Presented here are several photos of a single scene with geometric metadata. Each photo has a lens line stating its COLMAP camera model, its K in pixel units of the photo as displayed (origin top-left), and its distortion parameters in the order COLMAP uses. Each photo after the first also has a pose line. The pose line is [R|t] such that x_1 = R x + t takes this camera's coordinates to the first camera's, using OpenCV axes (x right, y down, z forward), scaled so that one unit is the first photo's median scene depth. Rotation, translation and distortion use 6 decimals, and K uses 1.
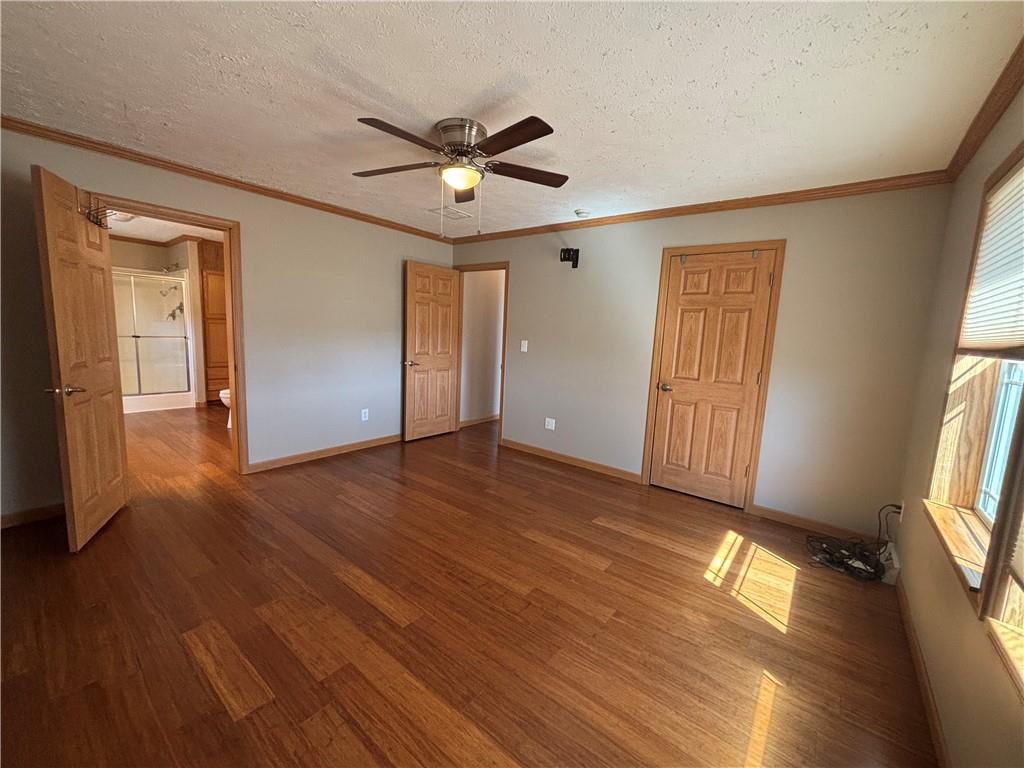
lens RADIAL K [[408.8, 0, 510.7], [0, 408.8, 382.8], [0, 0, 1]] dist [-0.002623, -0.000456]
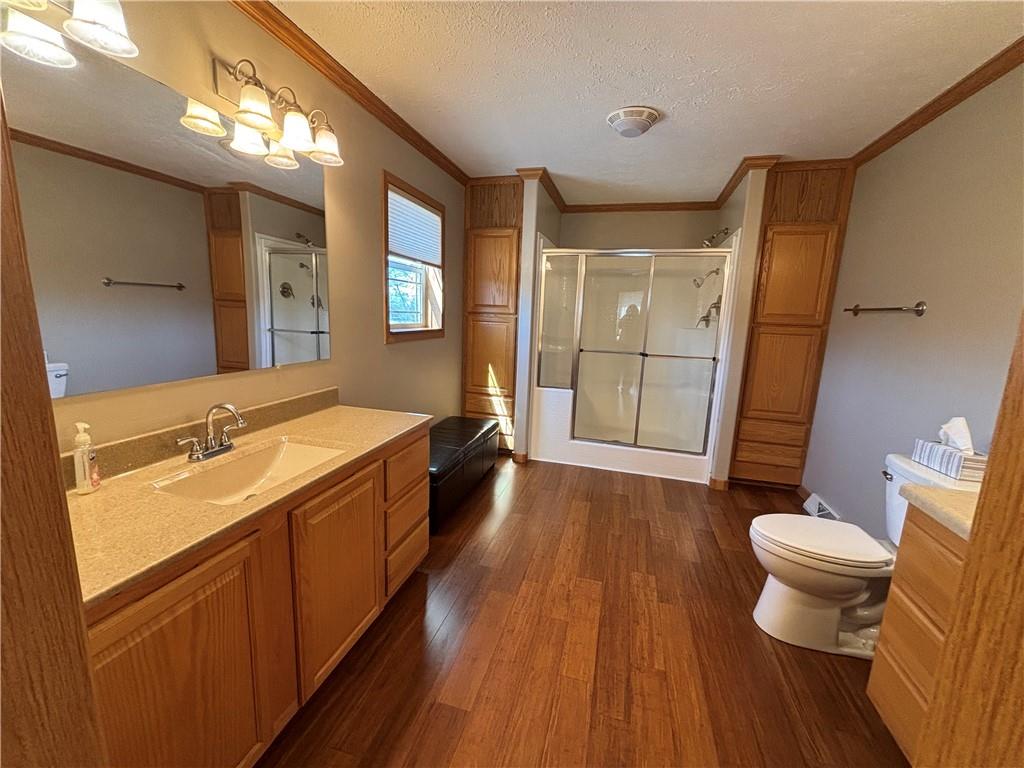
lens RADIAL K [[408.8, 0, 510.2], [0, 408.8, 382.2], [0, 0, 1]] dist [-0.002623, -0.000456]
pose [[0.379748, 0.122052, -0.917003, -0.386978], [-0.138654, 0.987570, 0.074025, -0.080941], [0.914640, 0.099035, 0.391951, 0.526371]]
